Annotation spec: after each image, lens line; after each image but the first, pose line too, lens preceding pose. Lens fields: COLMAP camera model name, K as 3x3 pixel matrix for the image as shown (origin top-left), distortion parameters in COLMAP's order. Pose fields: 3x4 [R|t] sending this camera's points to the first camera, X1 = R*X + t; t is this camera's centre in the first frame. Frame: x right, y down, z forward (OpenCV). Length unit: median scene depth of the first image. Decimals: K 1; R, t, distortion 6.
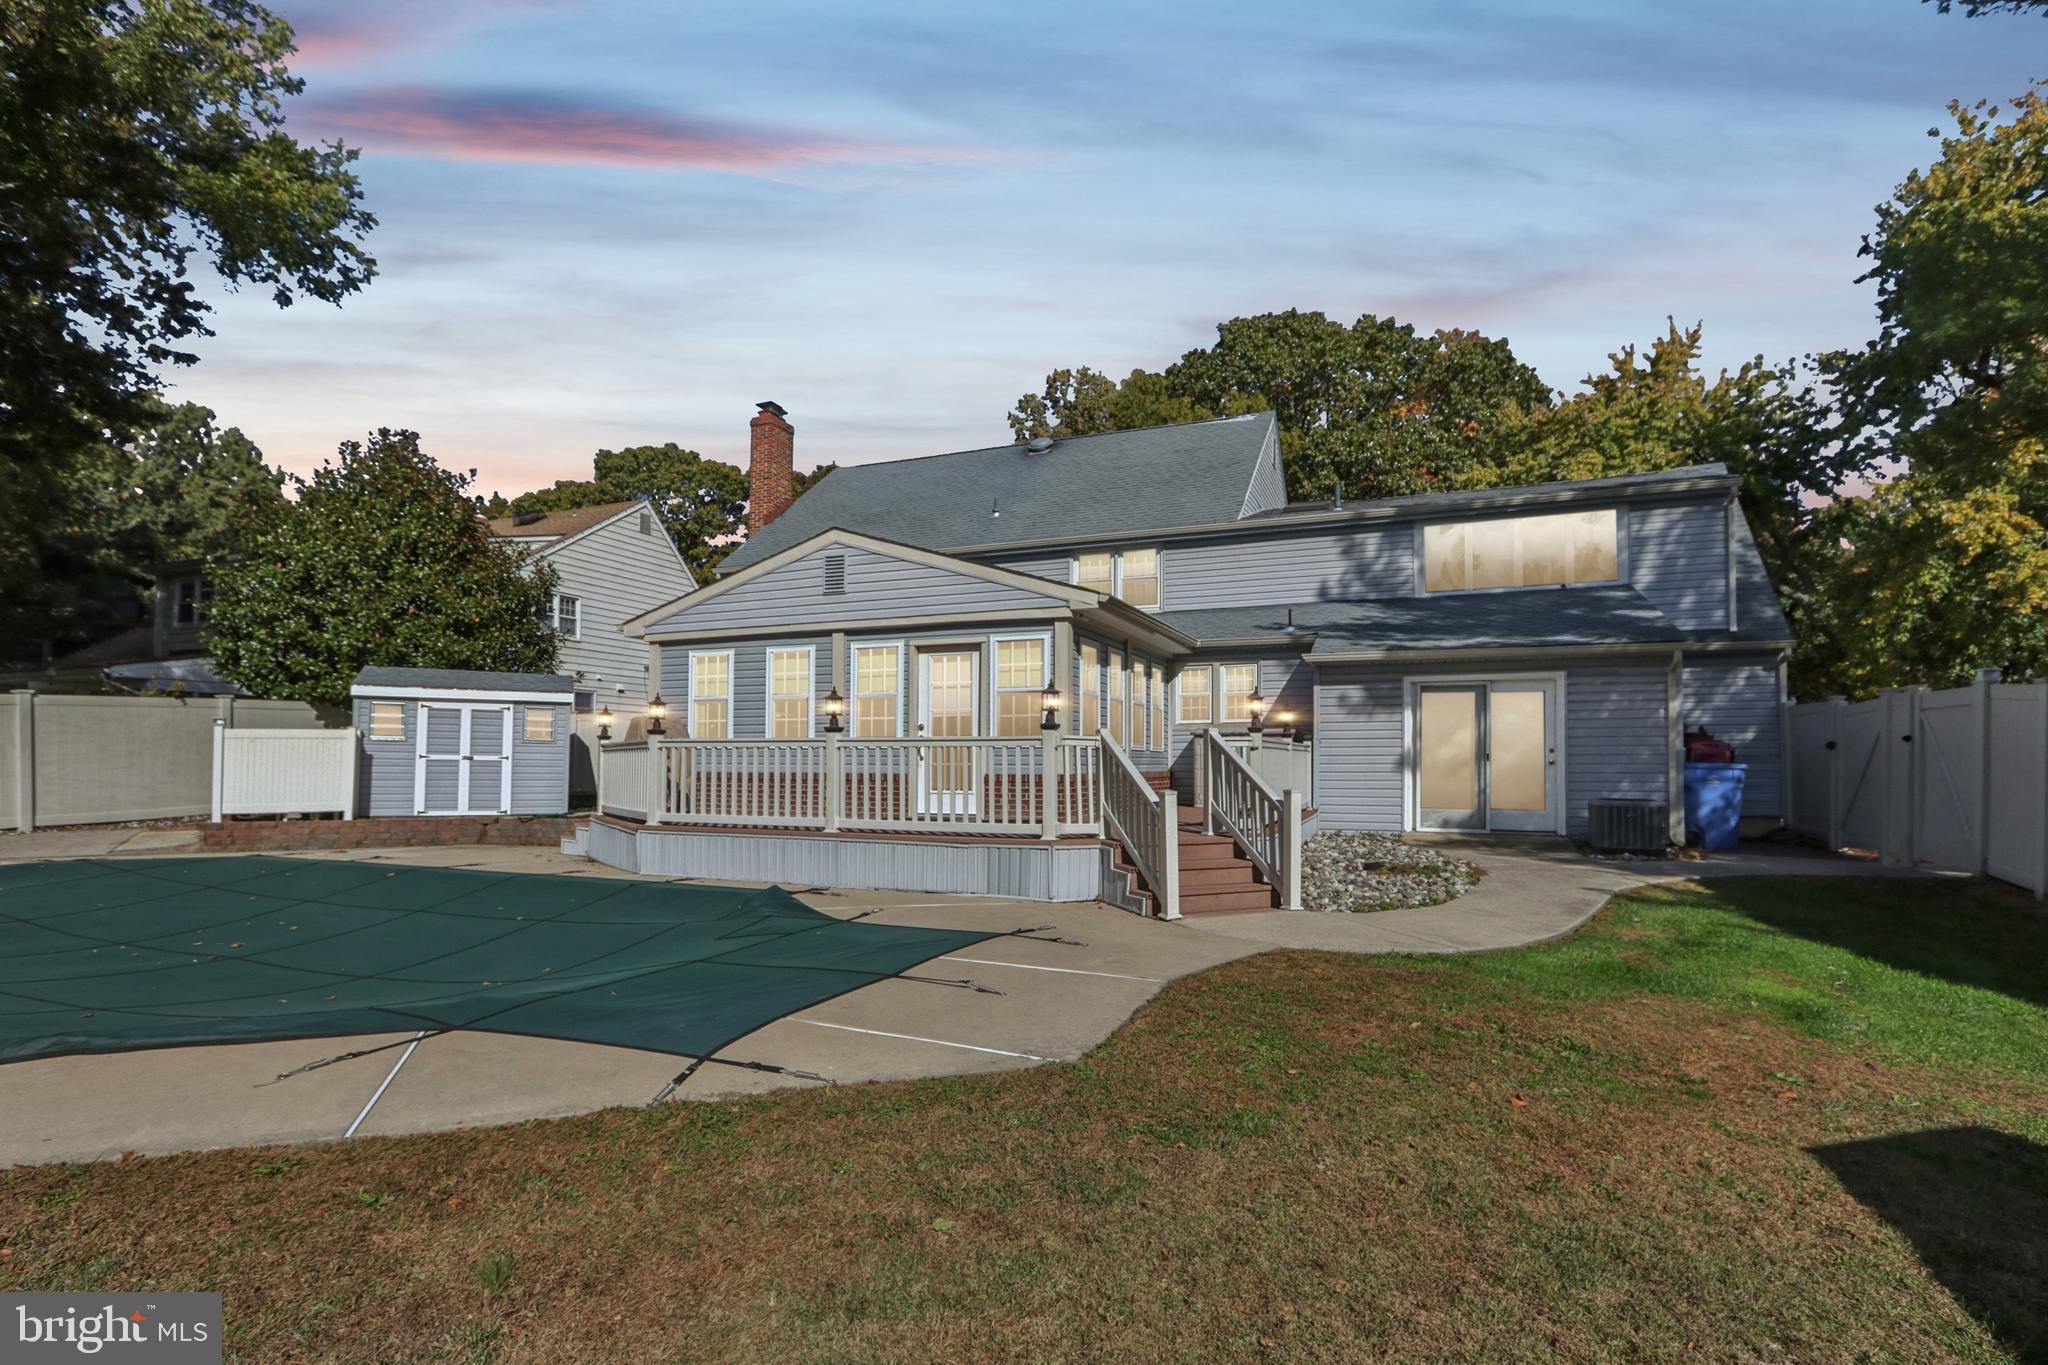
lens RADIAL K [[958.7, 0, 1045.8], [0, 958.7, 752.5], [0, 0, 1]] dist [-0.016288, 0.000700]
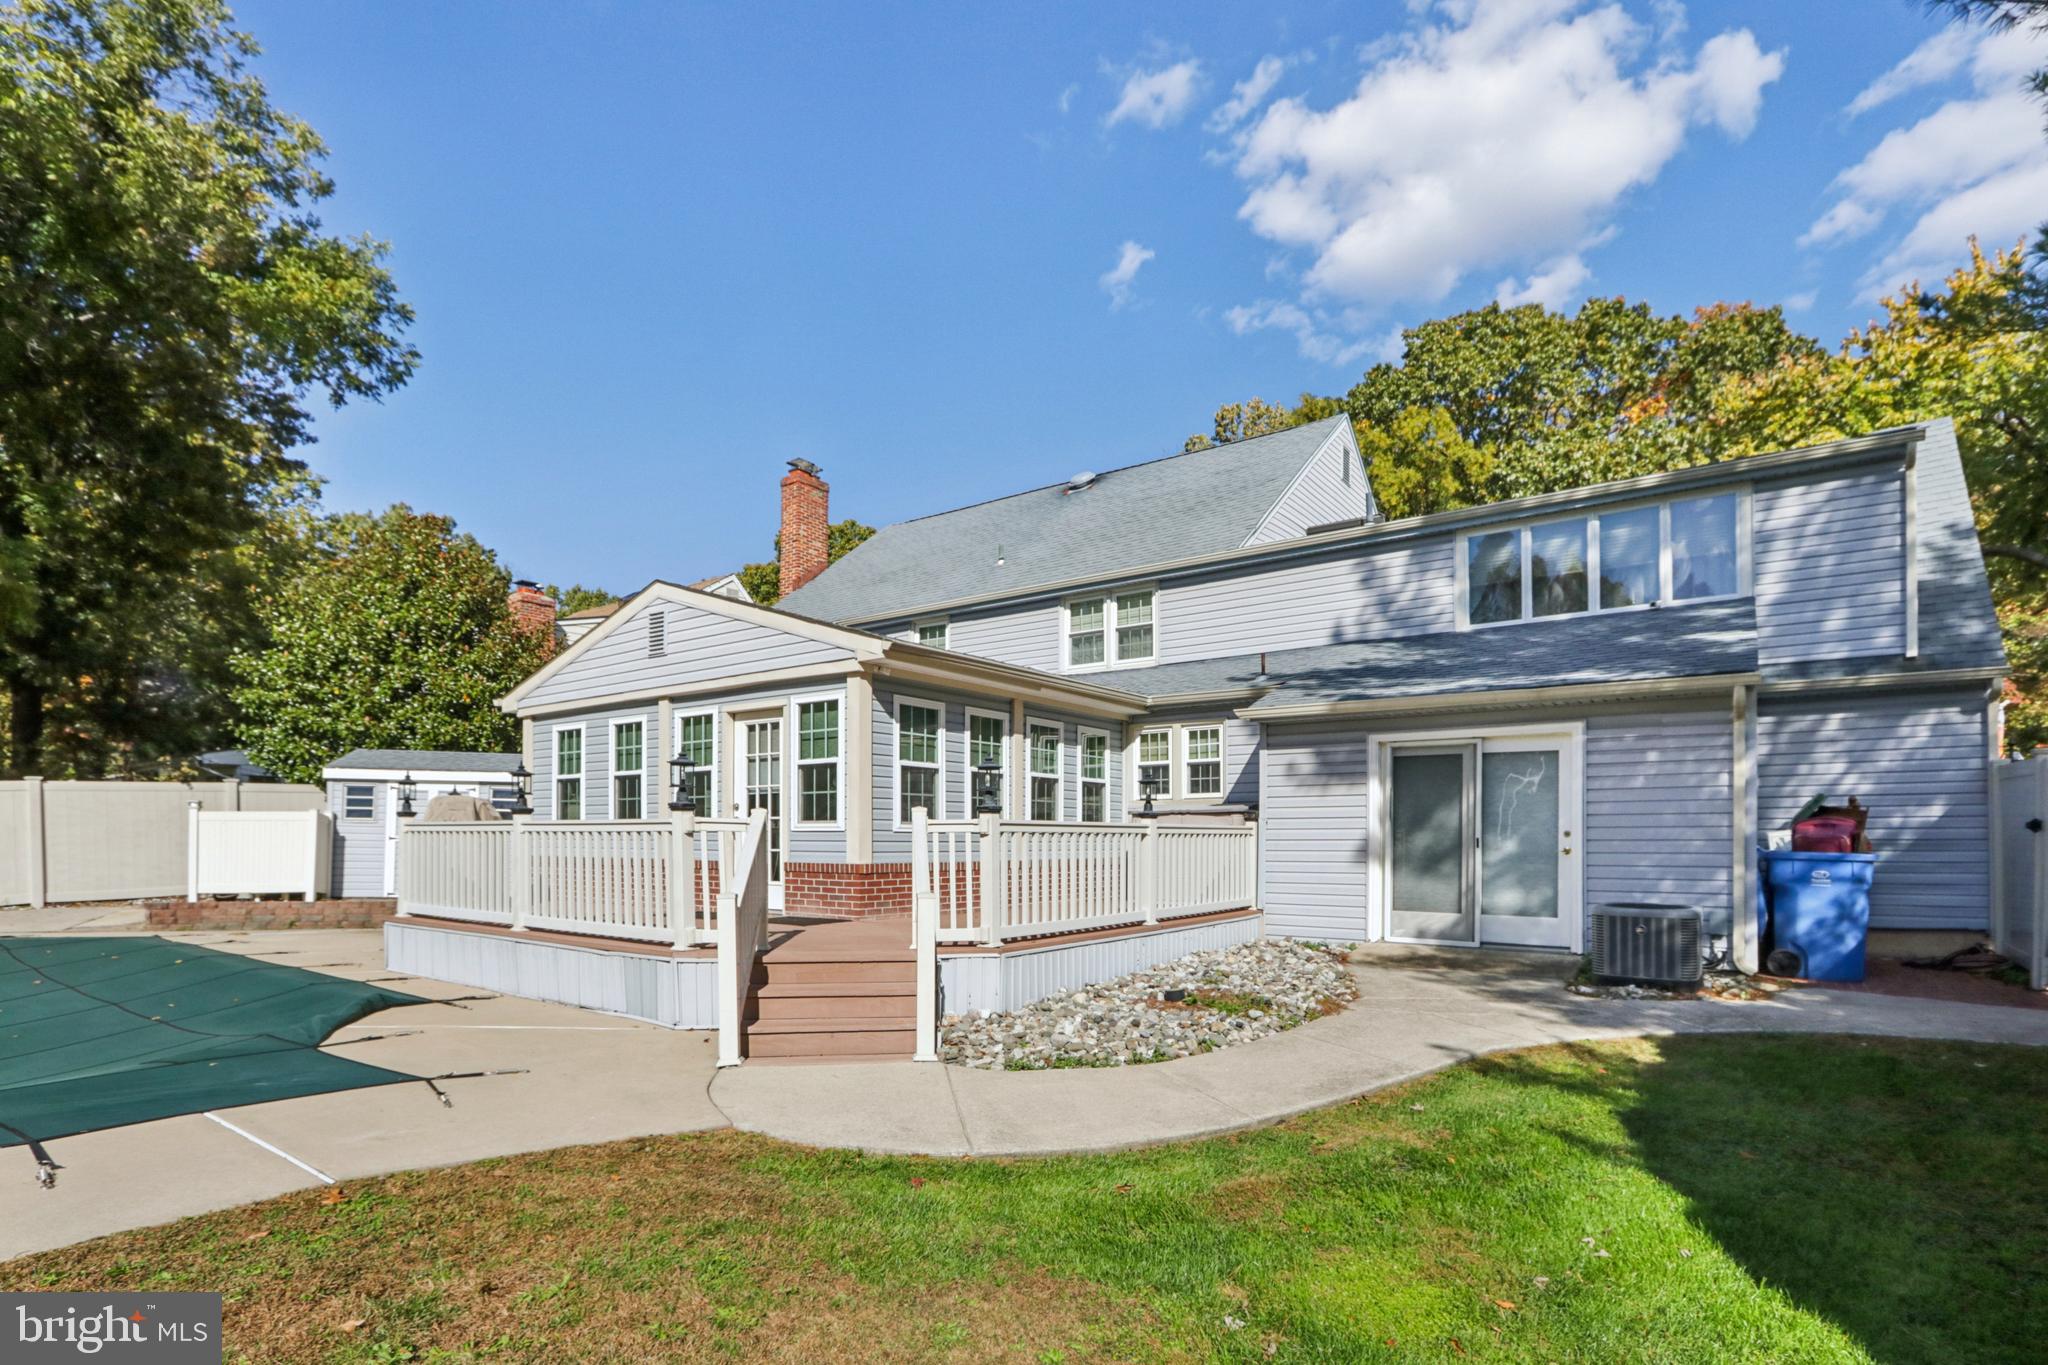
lens RADIAL K [[1012.9, 0, 1015.9], [0, 1012.9, 838.4], [0, 0, 1]] dist [-0.013814, 0.001202]
pose [[0.970247, 0.001563, -0.242111, 0.274494], [0.000480, 0.999965, 0.008380, -0.004659], [0.242115, -0.008247, 0.970212, 0.148411]]
